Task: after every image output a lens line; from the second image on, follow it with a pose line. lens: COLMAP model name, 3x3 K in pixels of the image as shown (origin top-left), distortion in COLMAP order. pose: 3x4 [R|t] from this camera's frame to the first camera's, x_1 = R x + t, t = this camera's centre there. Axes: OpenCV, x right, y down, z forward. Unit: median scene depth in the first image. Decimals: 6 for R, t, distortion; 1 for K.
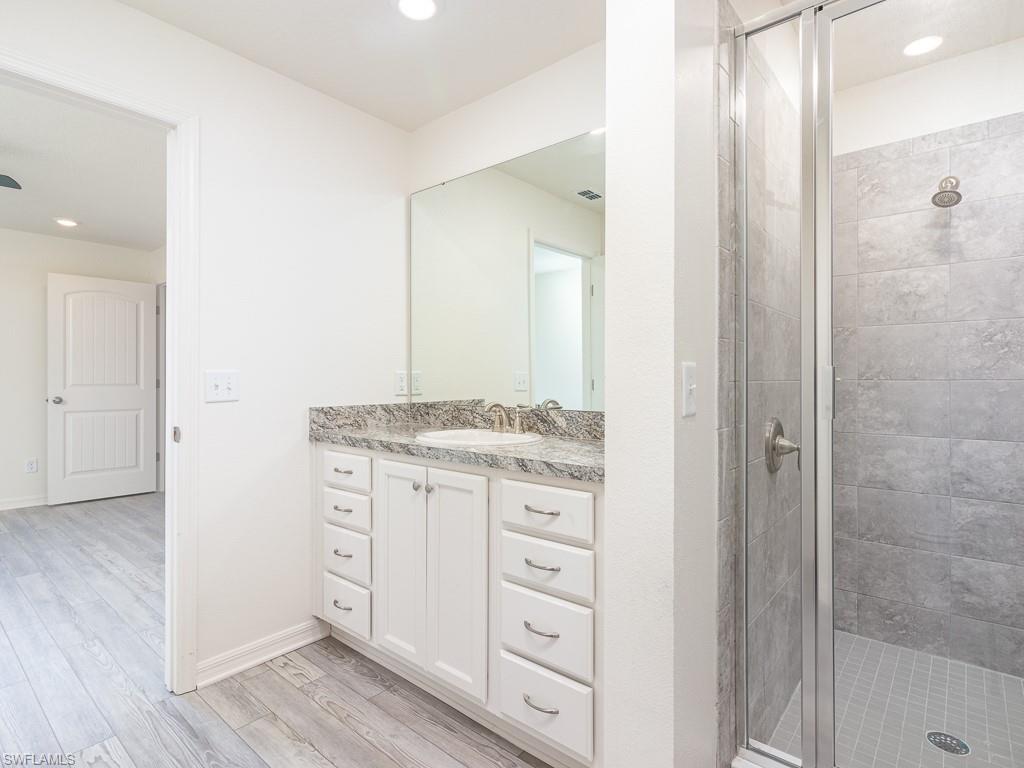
lens RADIAL K [[539.1, 0, 511.4], [0, 539.1, 382.7], [0, 0, 1]] dist [0.008428, -0.001776]
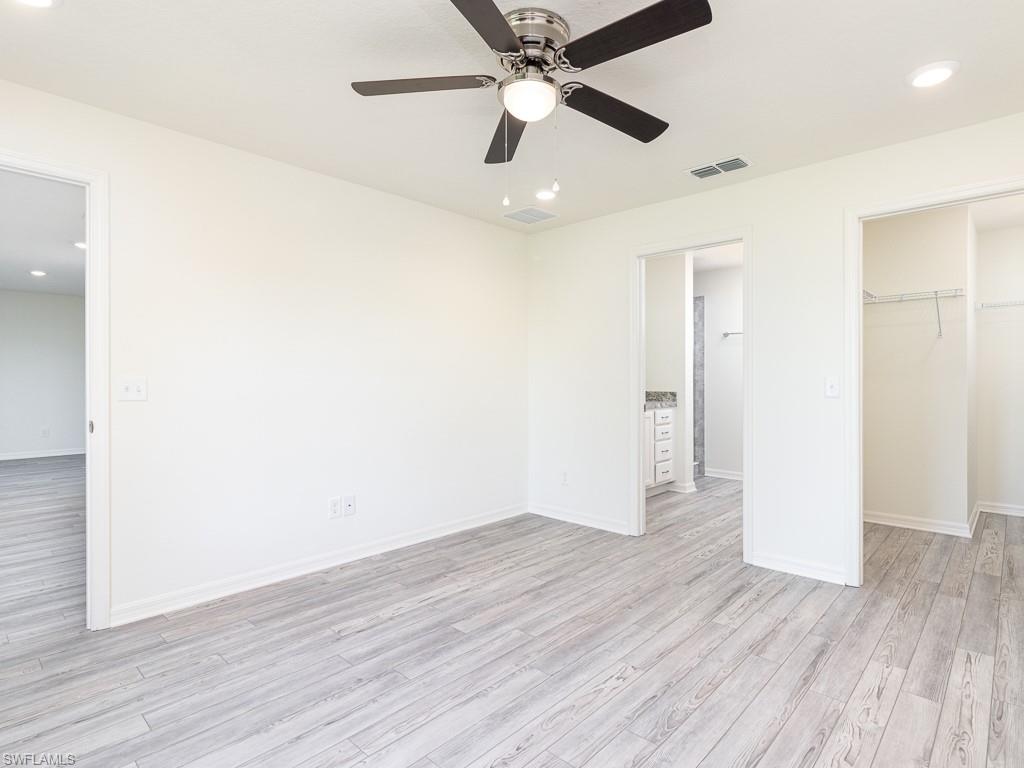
lens RADIAL K [[539.1, 0, 511.8], [0, 539.1, 379.3], [0, 0, 1]] dist [0.008428, -0.001776]
pose [[0.040648, -0.006036, 0.999155, -1.878361], [0.006898, 0.999960, 0.005761, -0.024652], [-0.999150, 0.006658, 0.040688, 0.983666]]
